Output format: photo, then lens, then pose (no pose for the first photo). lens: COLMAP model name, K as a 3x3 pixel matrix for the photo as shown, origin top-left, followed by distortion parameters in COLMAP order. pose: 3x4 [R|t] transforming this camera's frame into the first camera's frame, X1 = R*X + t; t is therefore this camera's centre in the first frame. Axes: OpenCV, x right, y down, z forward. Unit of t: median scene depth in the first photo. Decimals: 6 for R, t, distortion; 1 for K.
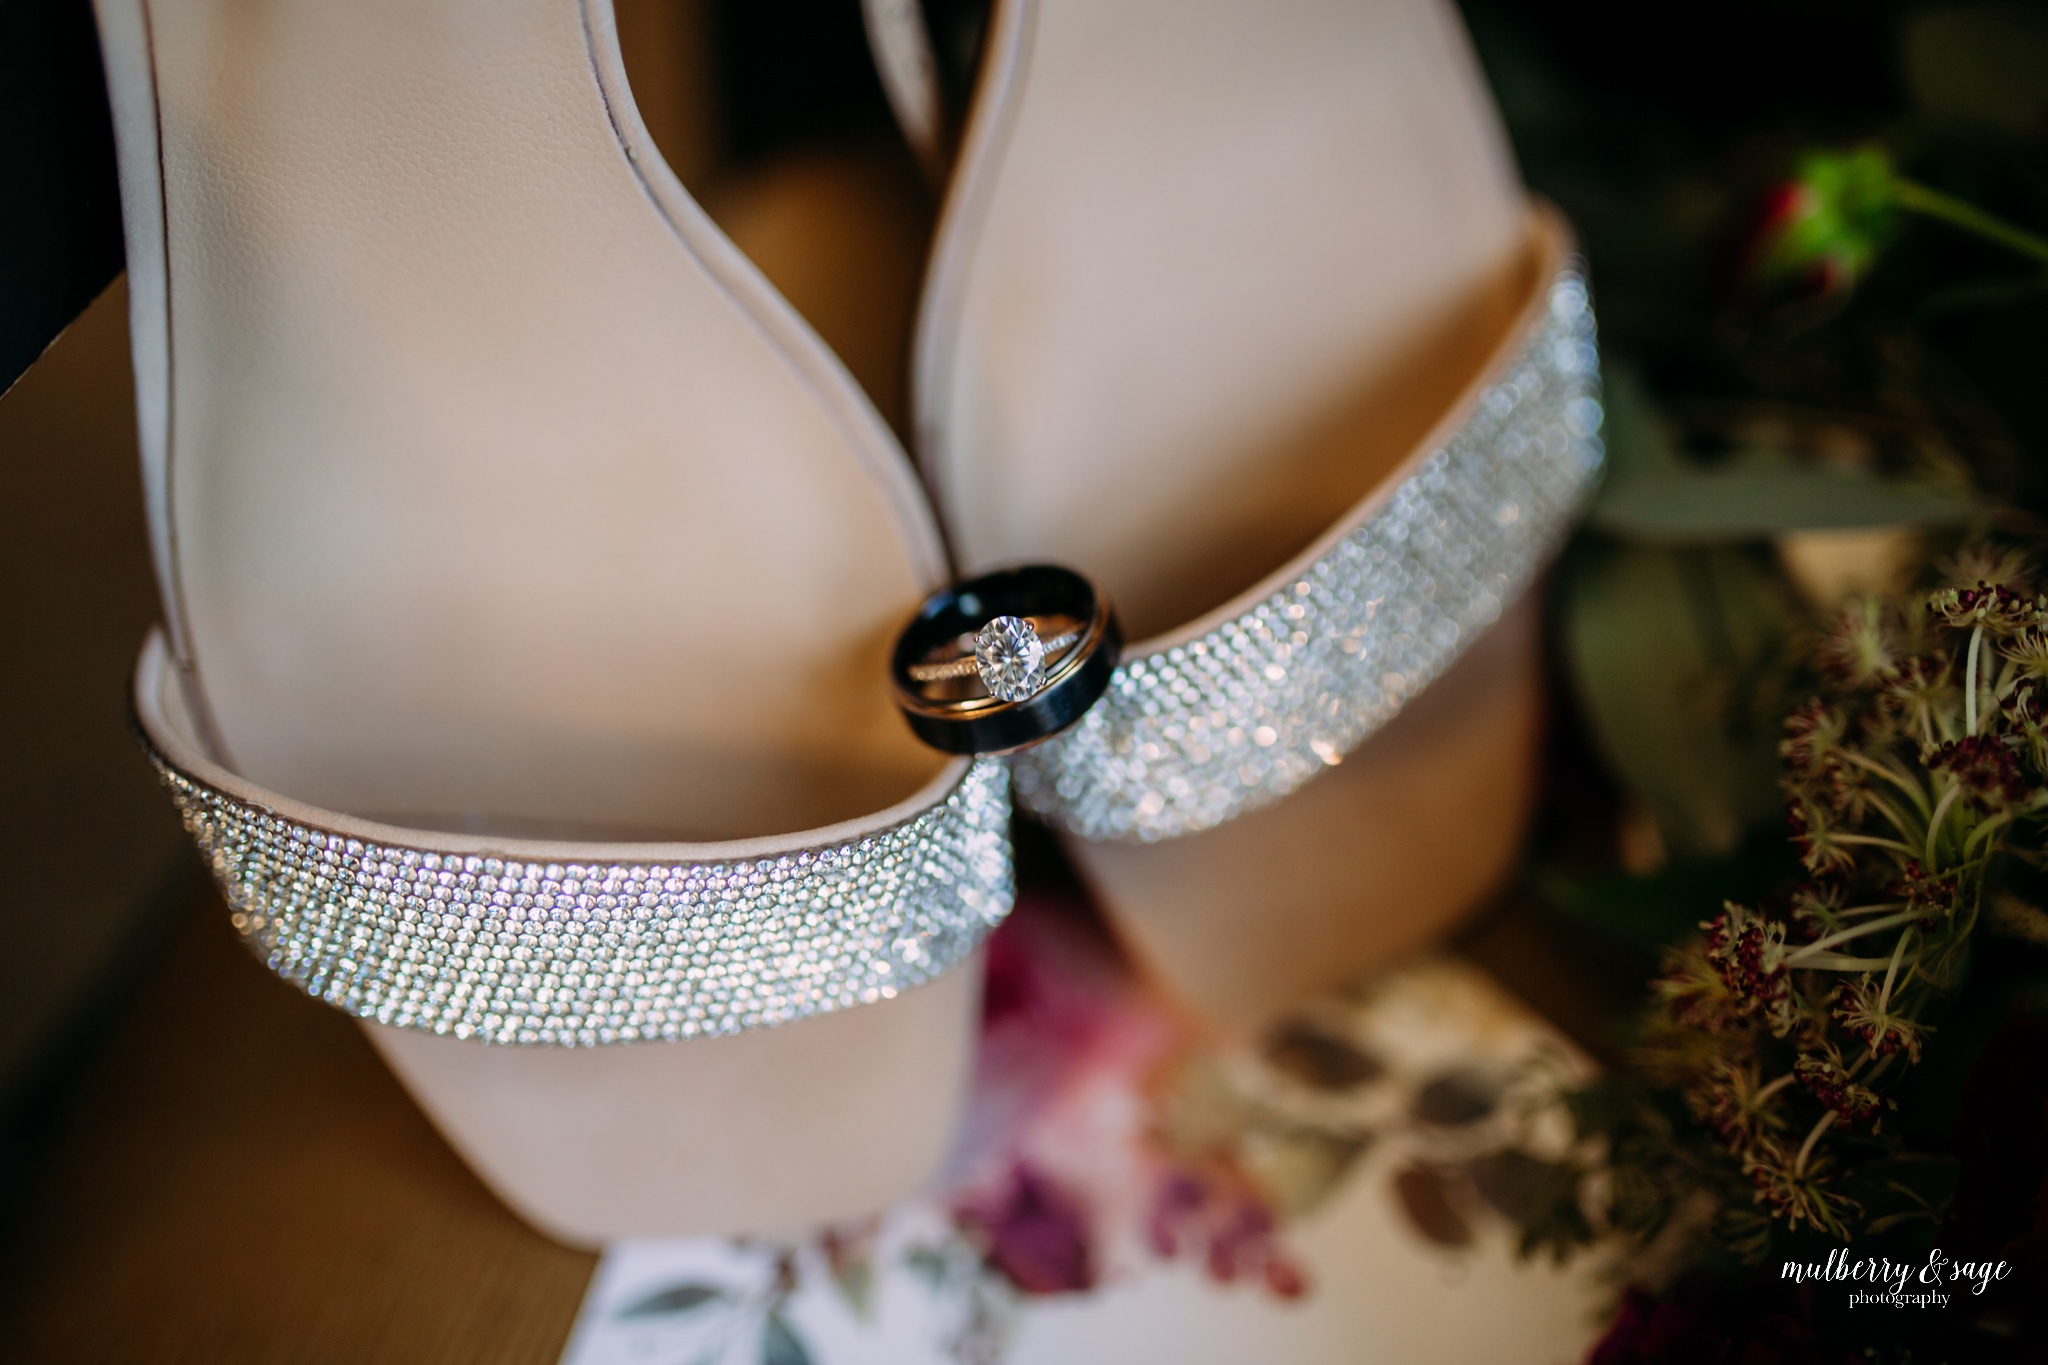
lens RADIAL K [[2410.3, 0, 1024.0], [0, 2410.3, 682.5], [0, 0, 1]] dist [0.158991, -0.004338]
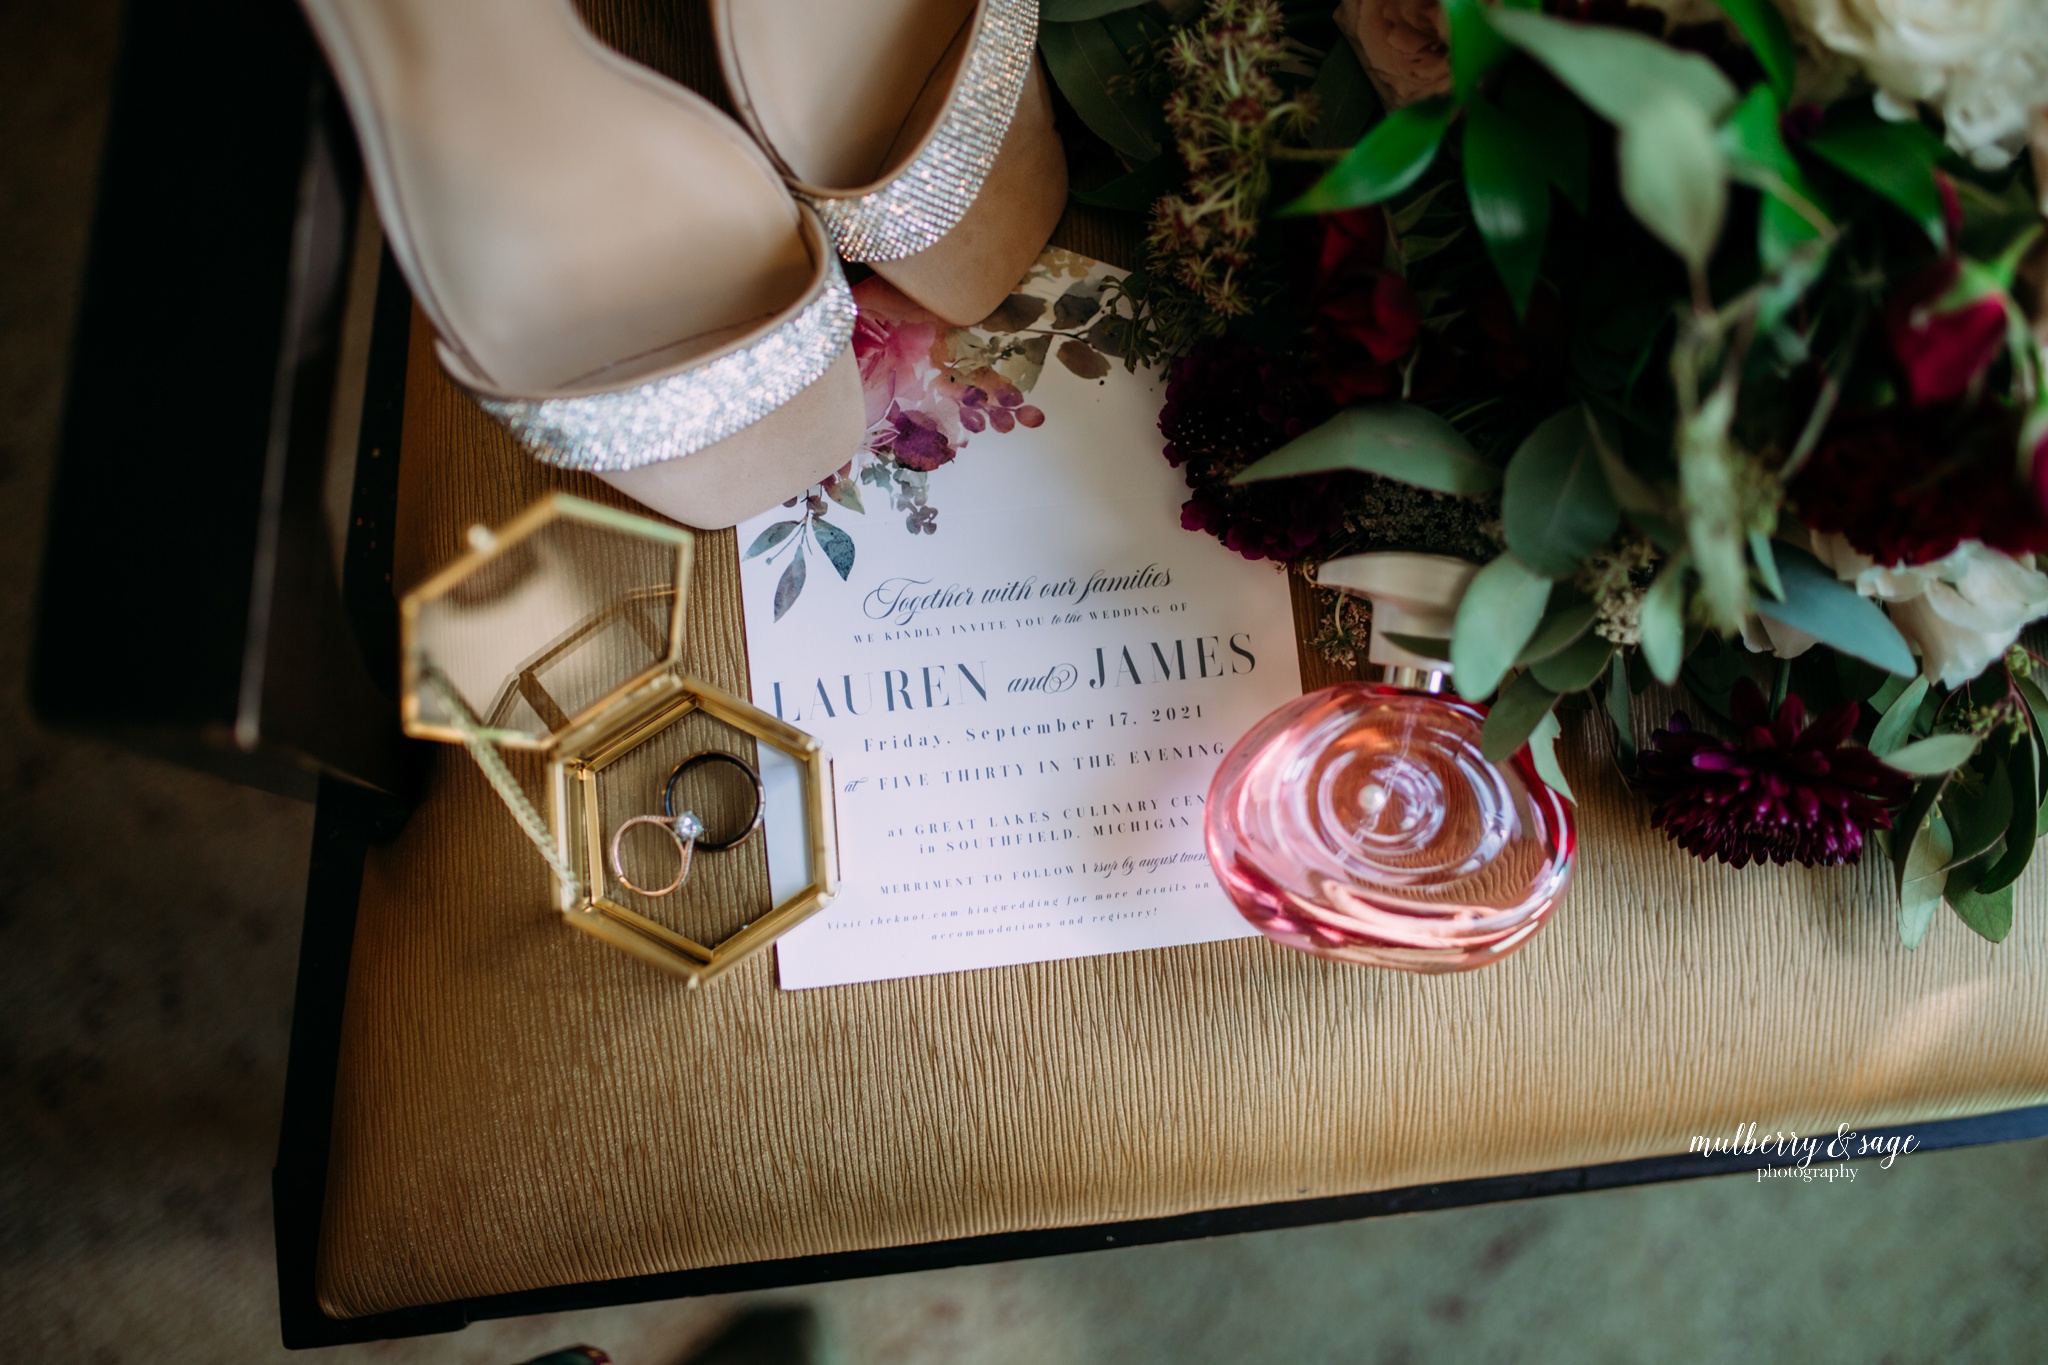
lens RADIAL K [[2410.3, 0, 1024.0], [0, 2410.3, 682.5], [0, 0, 1]] dist [0.158991, -0.004338]
pose [[0.914104, -0.393045, 0.099644, -0.218150], [0.328722, 0.862214, 0.385393, -0.404228], [-0.237392, -0.319534, 0.917357, -1.101642]]
